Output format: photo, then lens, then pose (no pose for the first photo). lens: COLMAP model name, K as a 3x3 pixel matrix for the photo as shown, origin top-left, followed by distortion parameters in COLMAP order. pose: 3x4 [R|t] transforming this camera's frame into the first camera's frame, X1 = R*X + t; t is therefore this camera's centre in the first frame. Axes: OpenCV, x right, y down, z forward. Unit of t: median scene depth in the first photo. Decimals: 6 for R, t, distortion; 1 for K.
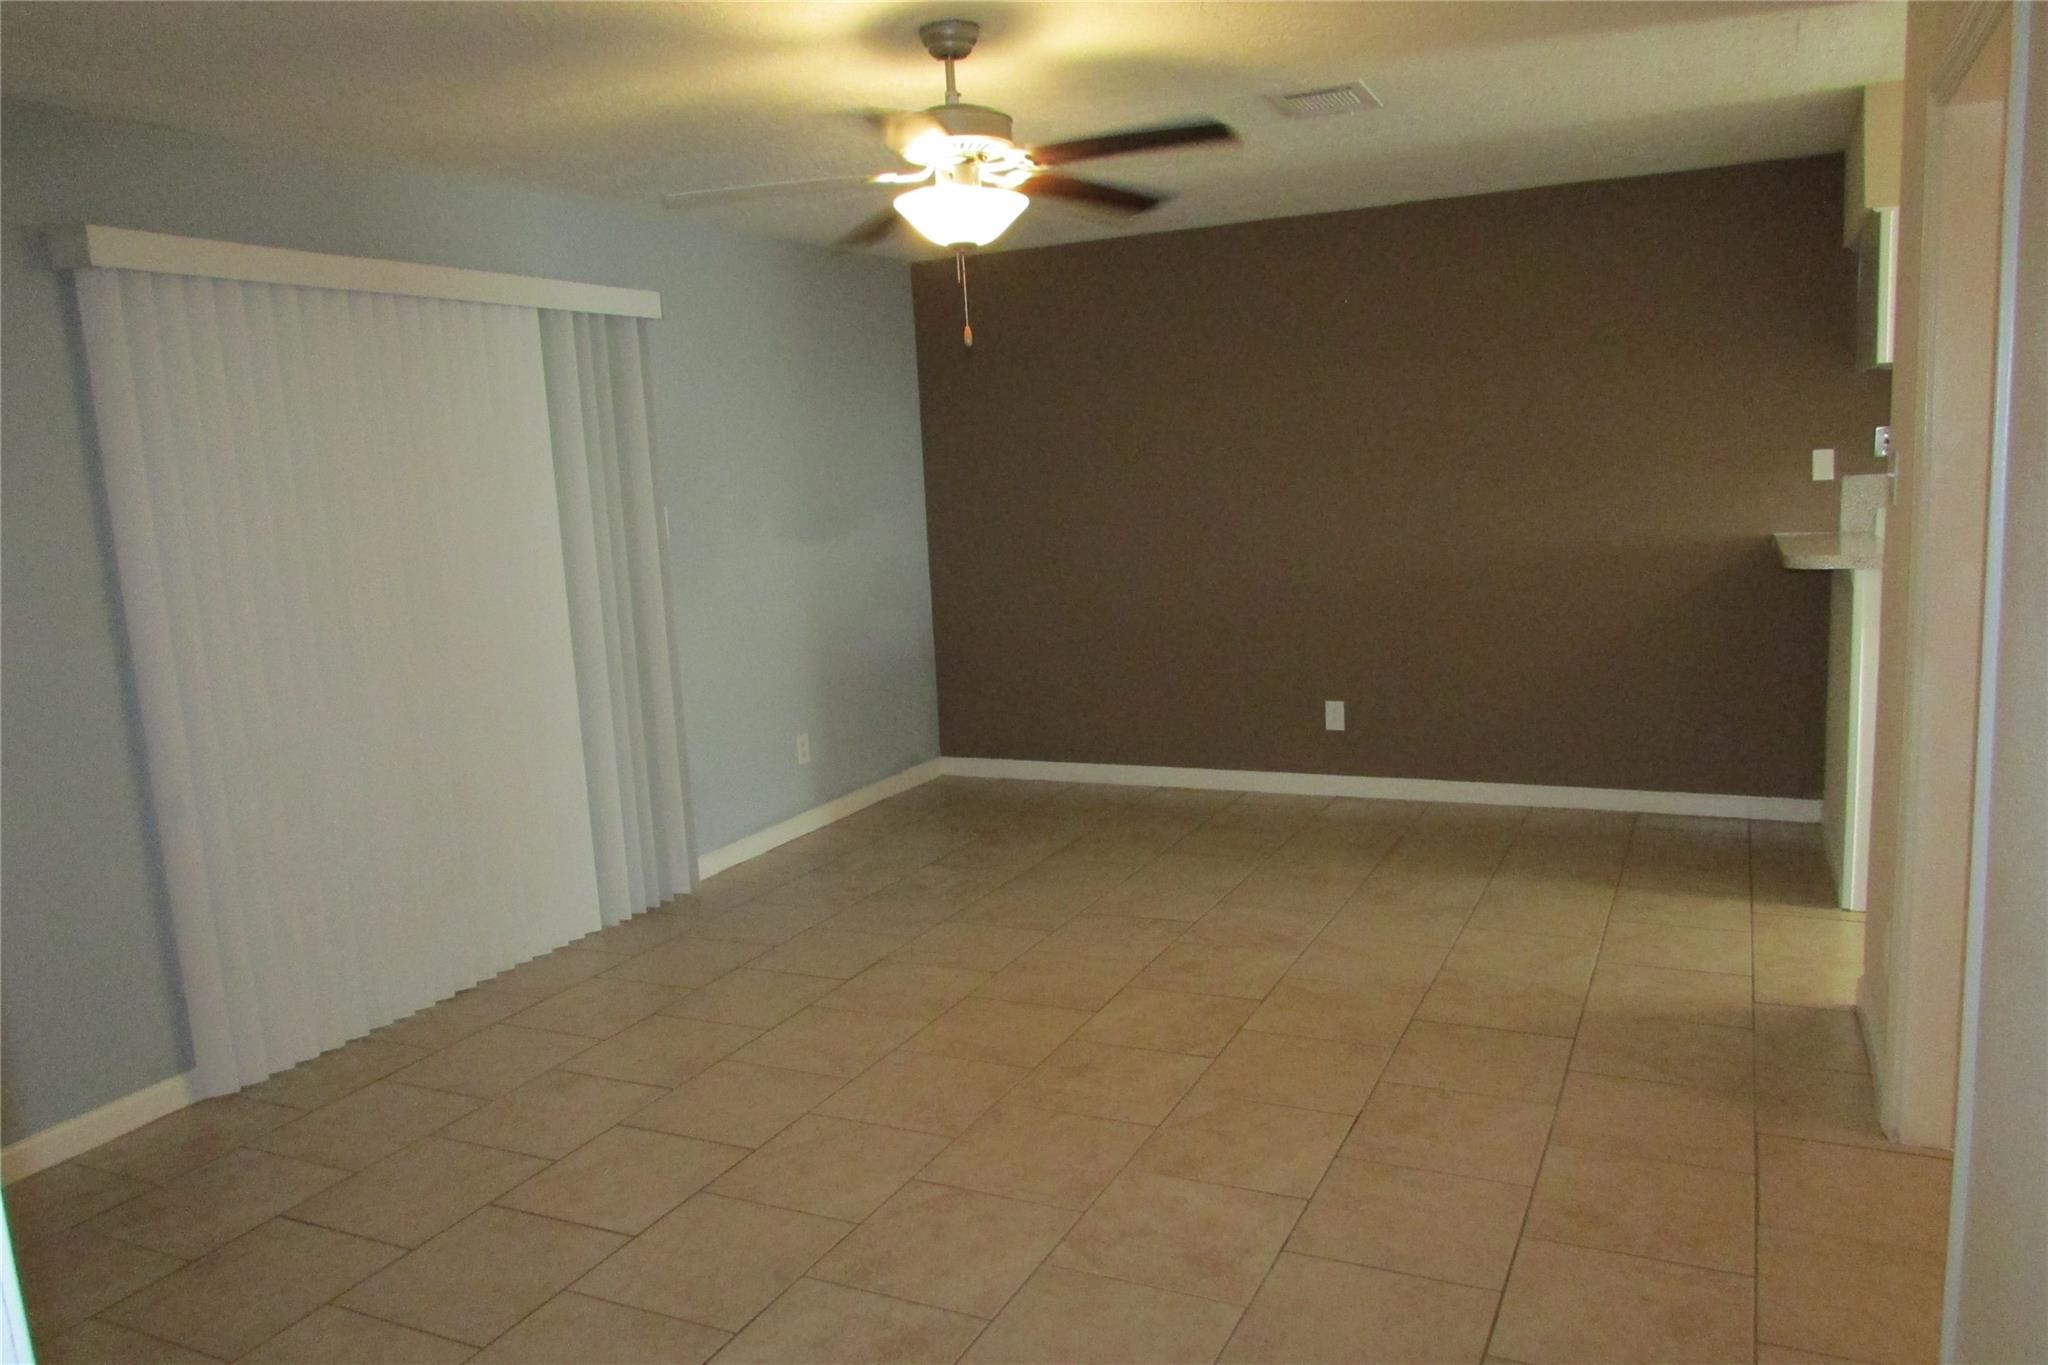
lens RADIAL K [[1493.0, 0, 1026.5], [0, 1493.0, 710.0], [0, 0, 1]] dist [0.004167, 0.001778]
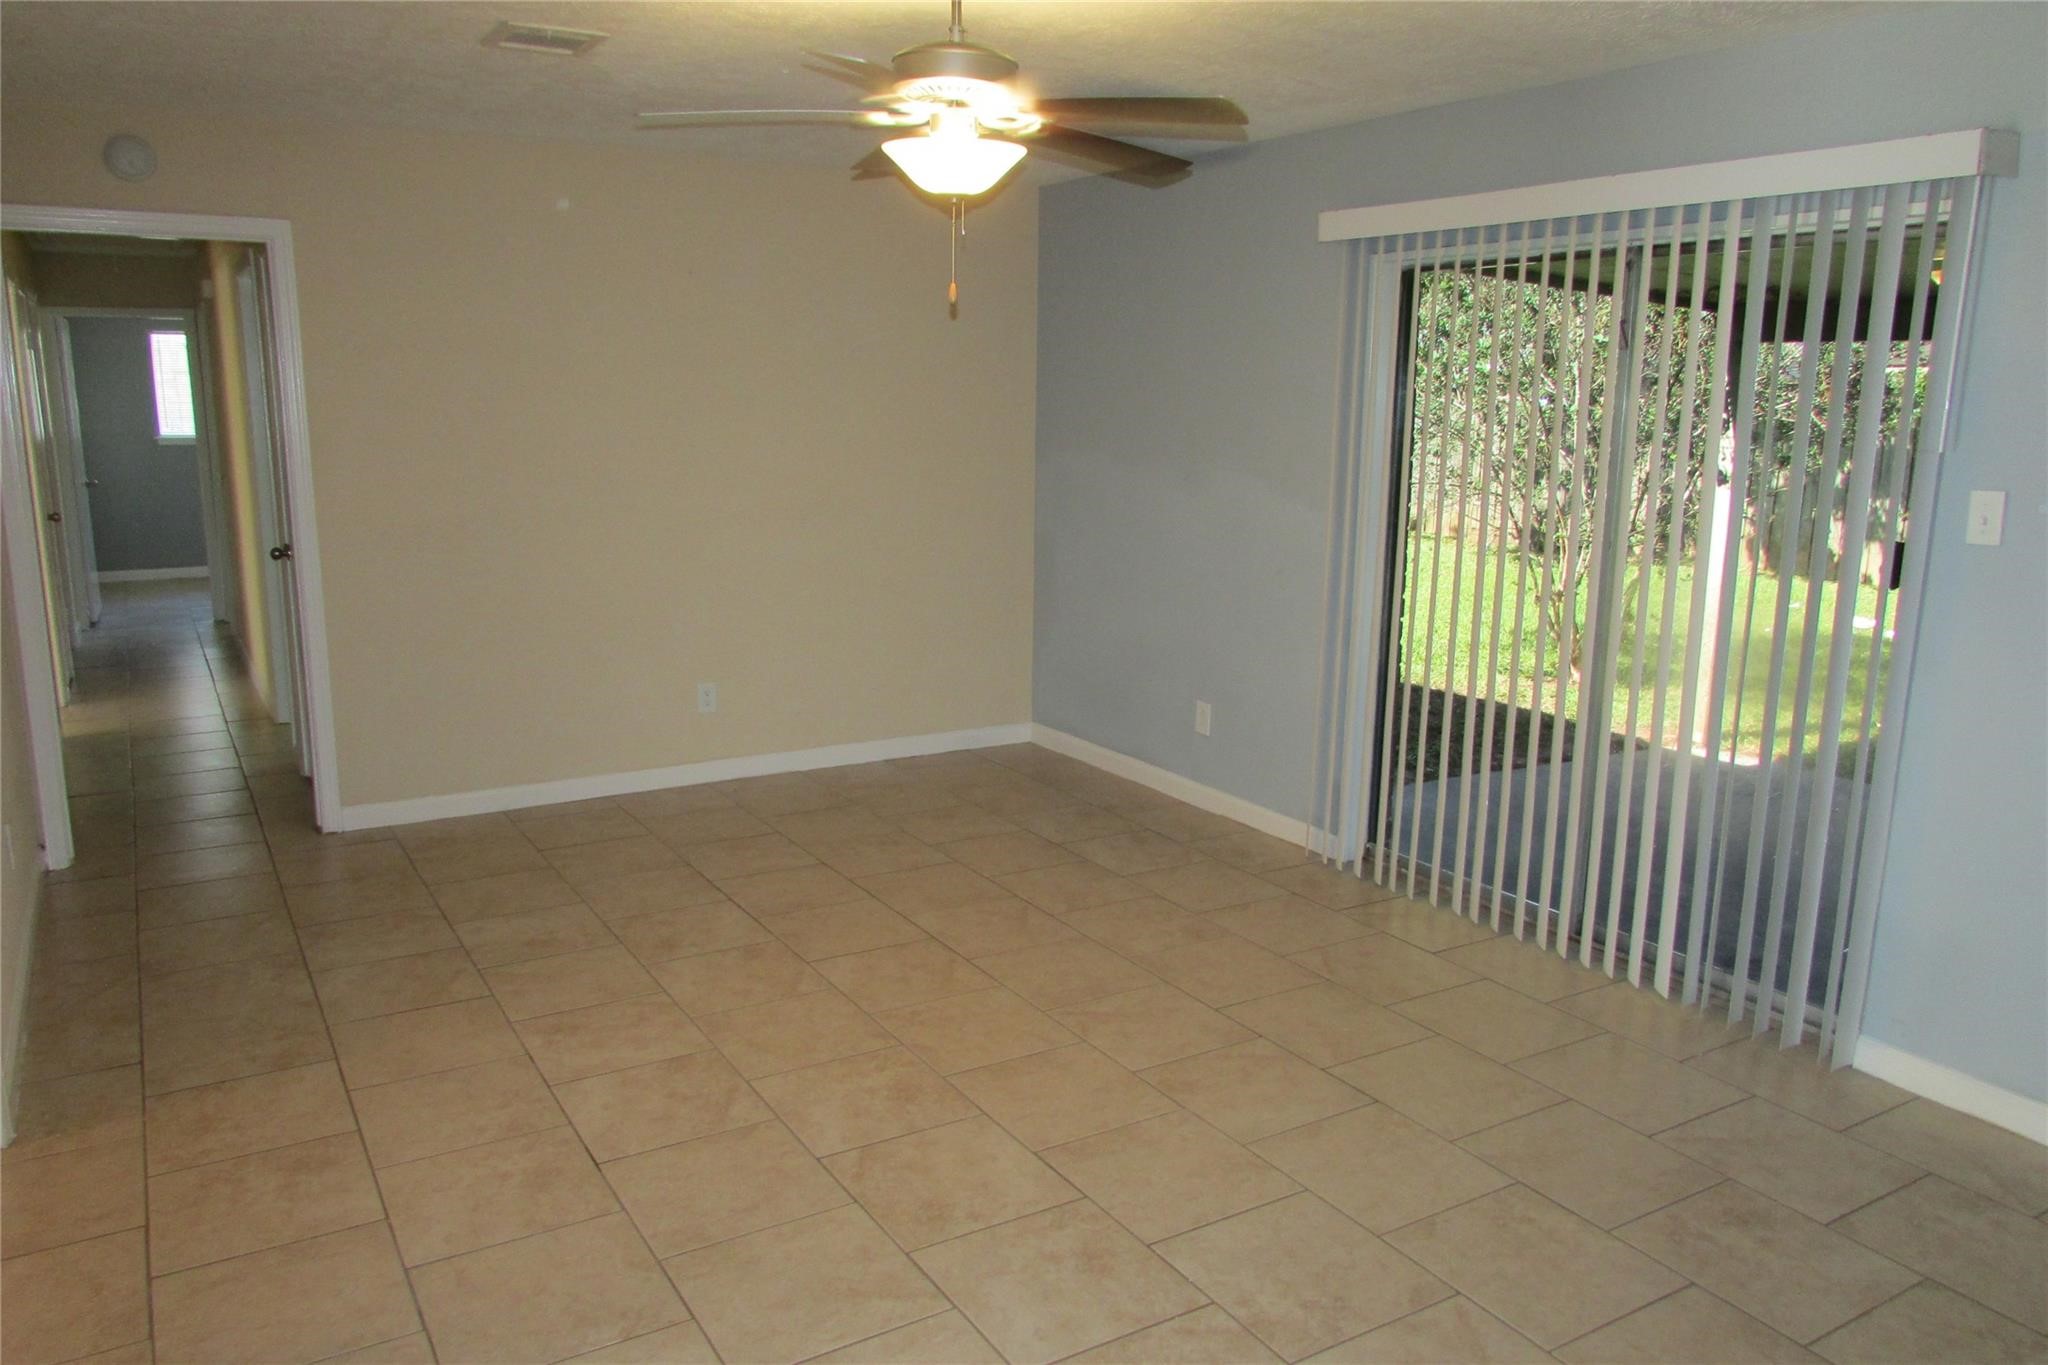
lens RADIAL K [[1493.0, 0, 1026.5], [0, 1493.0, 710.0], [0, 0, 1]] dist [0.004167, 0.001778]
pose [[-0.547882, 0.223663, -0.806102, 0.753266], [-0.120222, 0.932543, 0.340456, -0.334482], [0.827872, 0.283441, -0.484034, 1.575920]]
